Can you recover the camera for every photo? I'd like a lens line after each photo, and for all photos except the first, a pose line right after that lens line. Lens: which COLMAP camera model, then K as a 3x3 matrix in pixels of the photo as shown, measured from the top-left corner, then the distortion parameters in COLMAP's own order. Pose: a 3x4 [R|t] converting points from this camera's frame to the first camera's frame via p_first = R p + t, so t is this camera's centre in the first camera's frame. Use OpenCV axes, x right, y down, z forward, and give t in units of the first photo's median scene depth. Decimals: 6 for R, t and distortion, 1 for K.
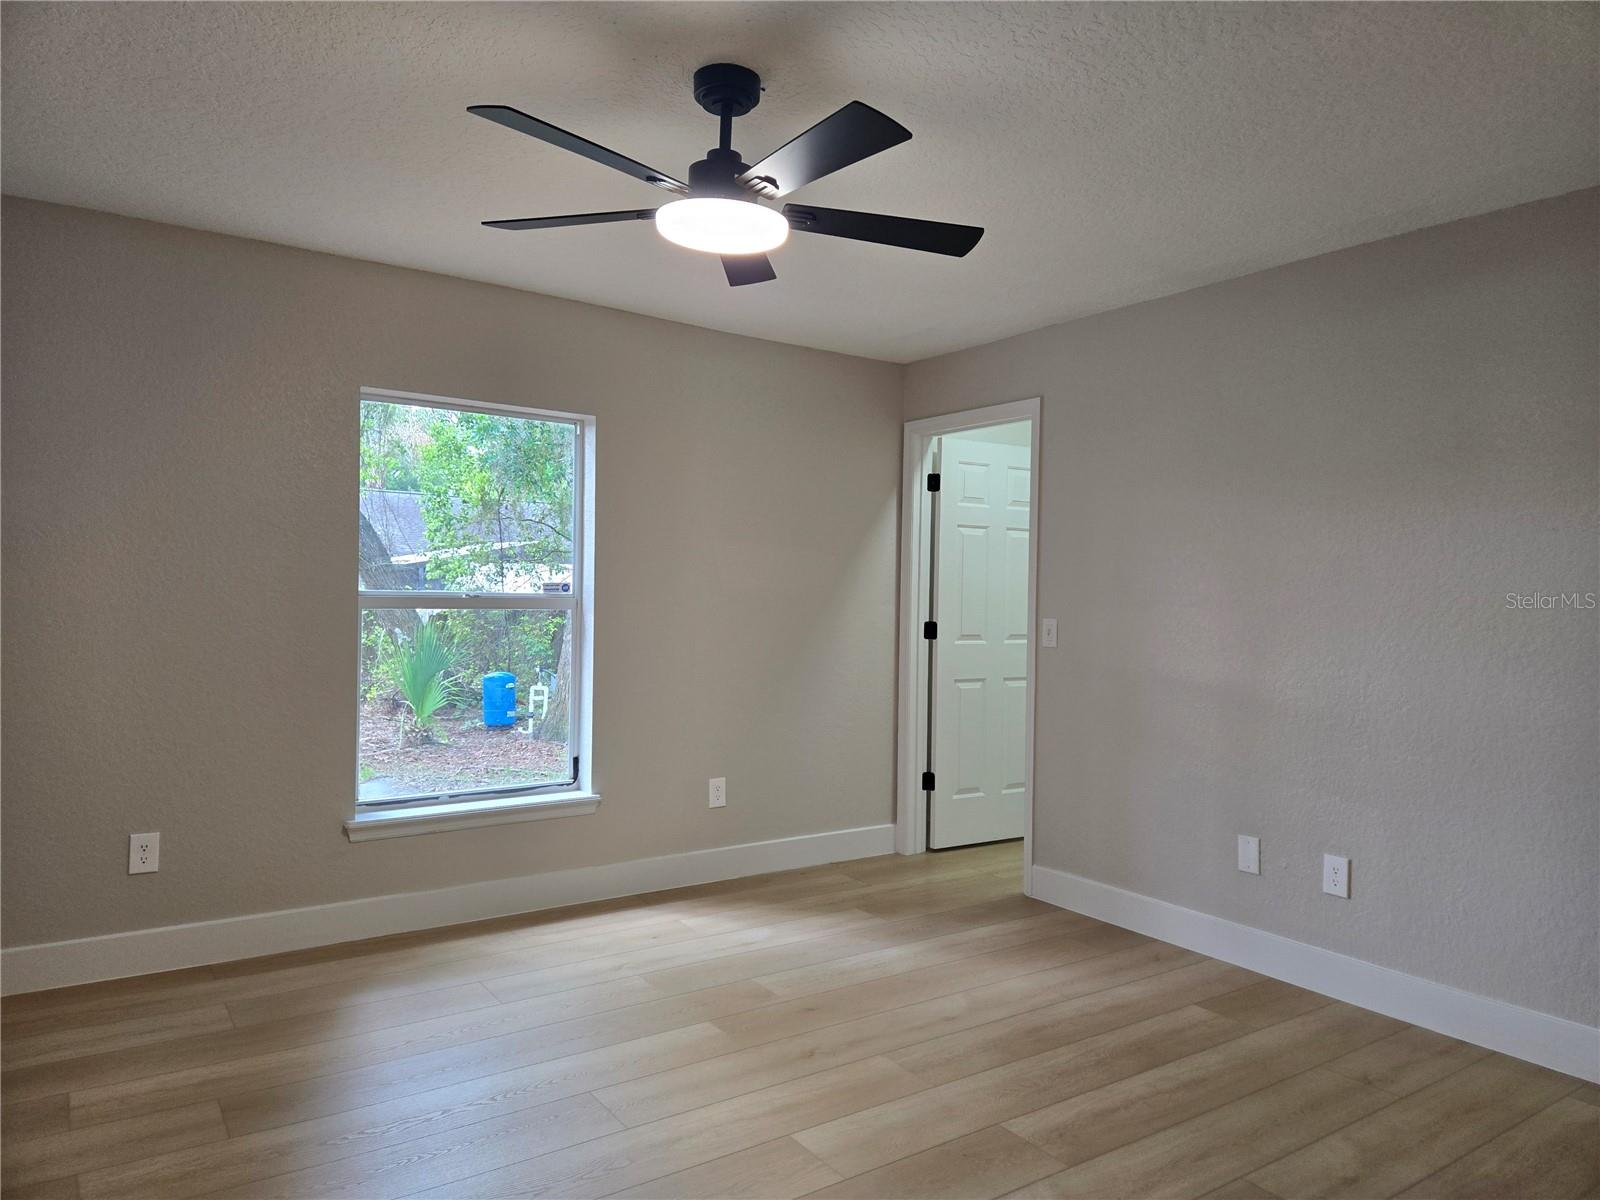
lens RADIAL K [[1071.1, 0, 803.4], [0, 1071.1, 599.6], [0, 0, 1]] dist [0.026034, -0.005136]
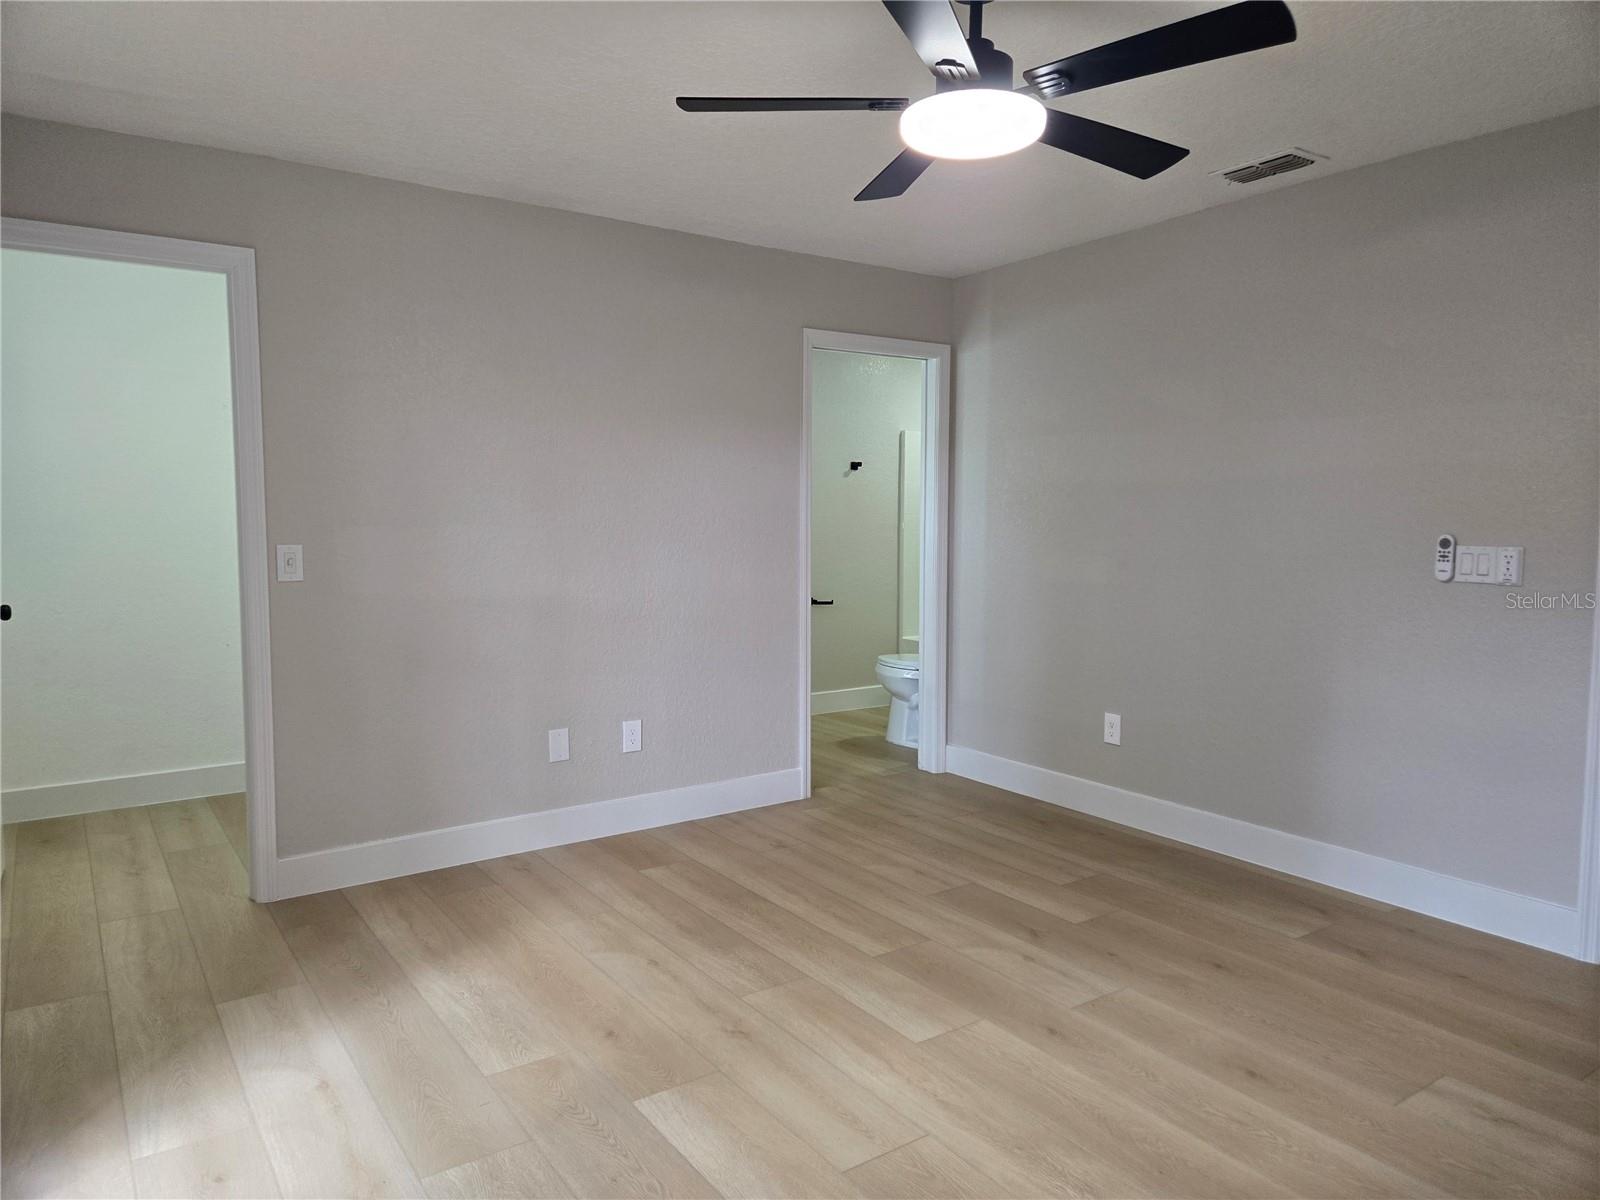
lens RADIAL K [[1071.1, 0, 803.3], [0, 1071.1, 597.6], [0, 0, 1]] dist [0.026034, -0.005136]
pose [[-0.019092, -0.097423, 0.995060, -0.798873], [0.002829, 0.995232, 0.097494, -0.027771], [-0.999814, 0.004677, -0.018725, 0.894539]]
